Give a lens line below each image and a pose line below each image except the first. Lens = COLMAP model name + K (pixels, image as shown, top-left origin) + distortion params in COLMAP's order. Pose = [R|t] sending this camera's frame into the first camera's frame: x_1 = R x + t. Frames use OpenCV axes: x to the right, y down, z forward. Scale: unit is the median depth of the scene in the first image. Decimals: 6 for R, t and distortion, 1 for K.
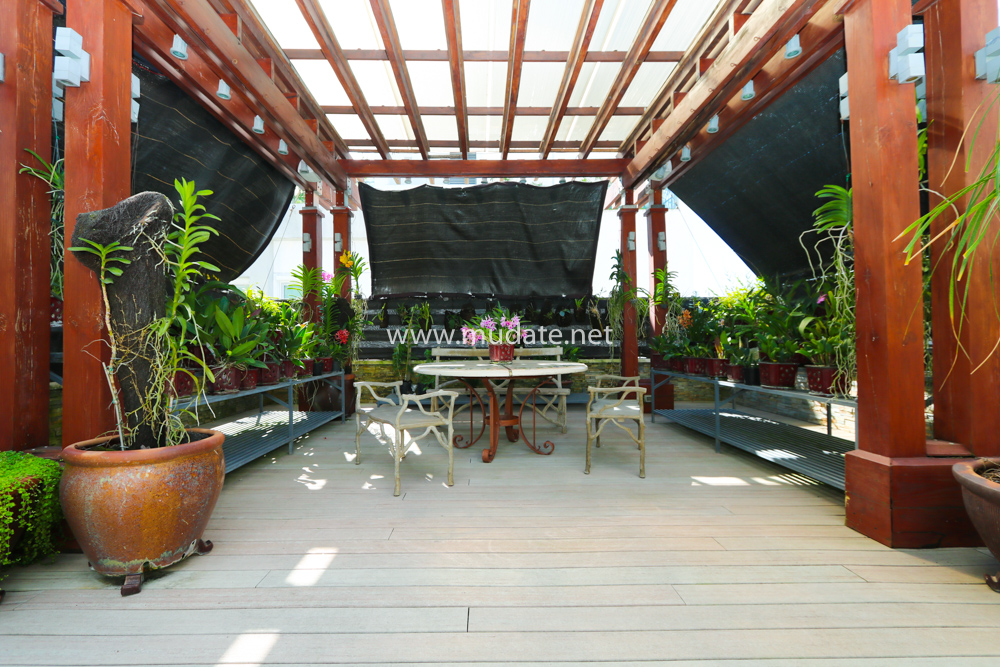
lens RADIAL K [[459.2, 0, 489.4], [0, 459.2, 333.6], [0, 0, 1]] dist [-0.000536, -0.000397]
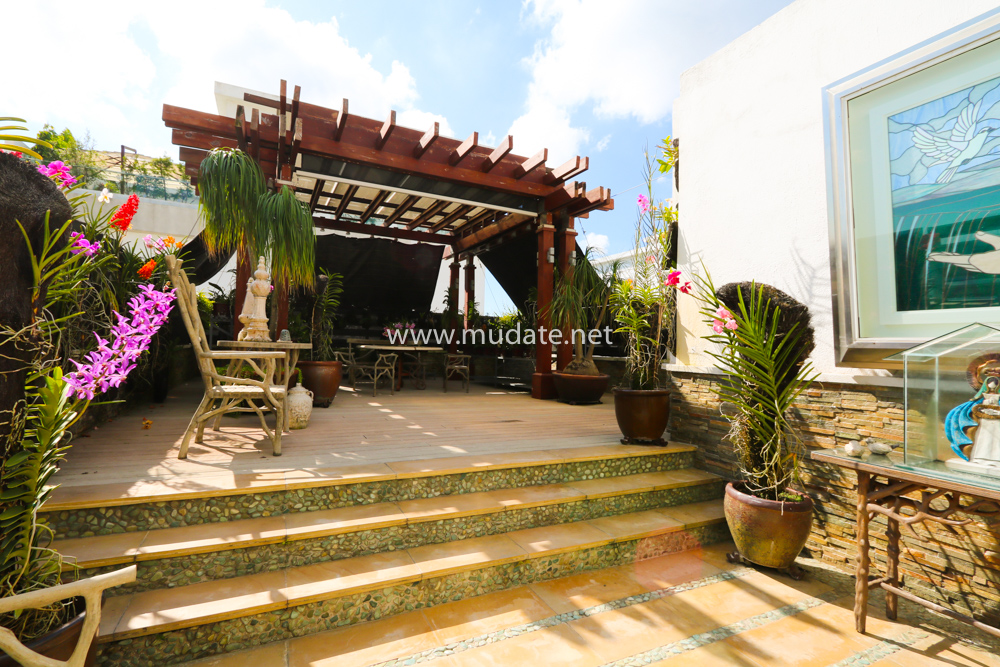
lens RADIAL K [[459.2, 0, 489.4], [0, 459.2, 333.6], [0, 0, 1]] dist [-0.000536, -0.000397]
pose [[0.903384, 0.044456, 0.426522, -0.319899], [-0.041600, 0.999006, -0.016017, 0.016439], [-0.426810, -0.003274, 0.904336, -0.650639]]
